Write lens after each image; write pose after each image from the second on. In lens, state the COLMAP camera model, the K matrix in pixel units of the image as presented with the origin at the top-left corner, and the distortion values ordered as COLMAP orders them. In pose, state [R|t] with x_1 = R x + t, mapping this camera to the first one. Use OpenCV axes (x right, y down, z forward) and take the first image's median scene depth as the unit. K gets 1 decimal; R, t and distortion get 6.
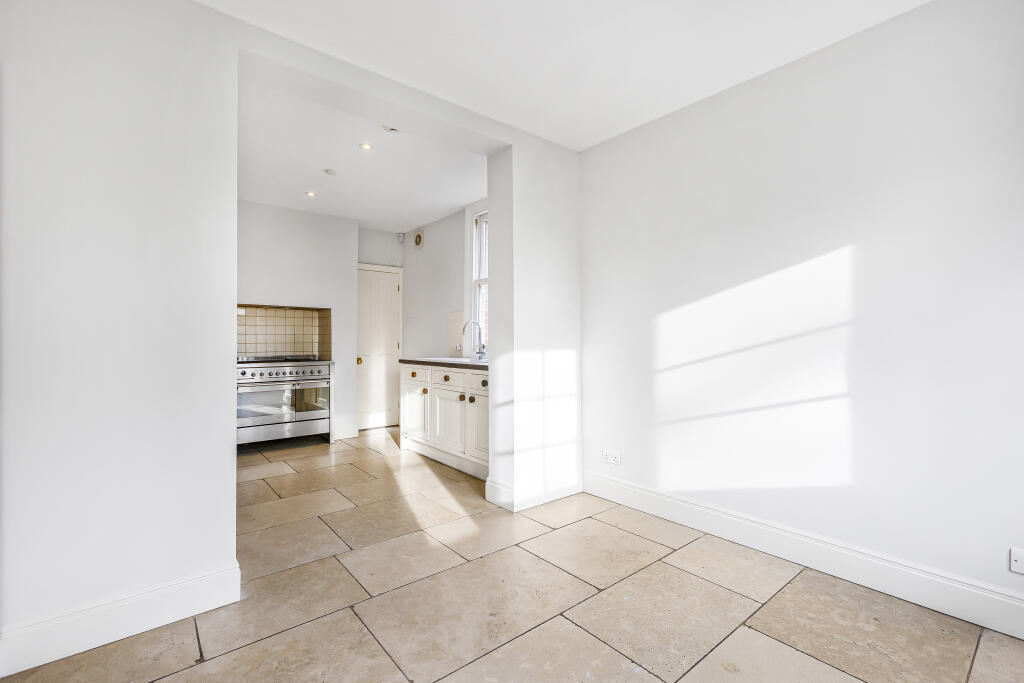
lens RADIAL K [[451.7, 0, 492.8], [0, 451.7, 335.9], [0, 0, 1]] dist [-0.001046, -0.000063]
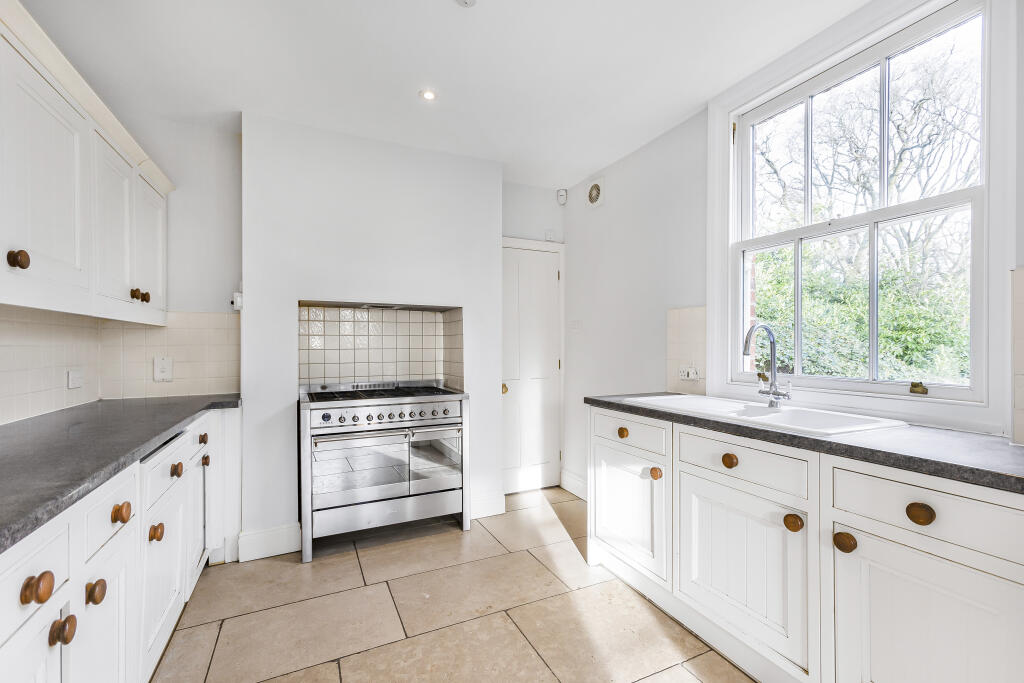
lens RADIAL K [[451.7, 0, 513.4], [0, 451.7, 343.3], [0, 0, 1]] dist [-0.001046, -0.000063]
pose [[0.976829, -0.006224, -0.213932, -0.160284], [0.008716, 0.999905, 0.010708, -0.017600], [0.213845, -0.012324, 0.976790, 0.415749]]
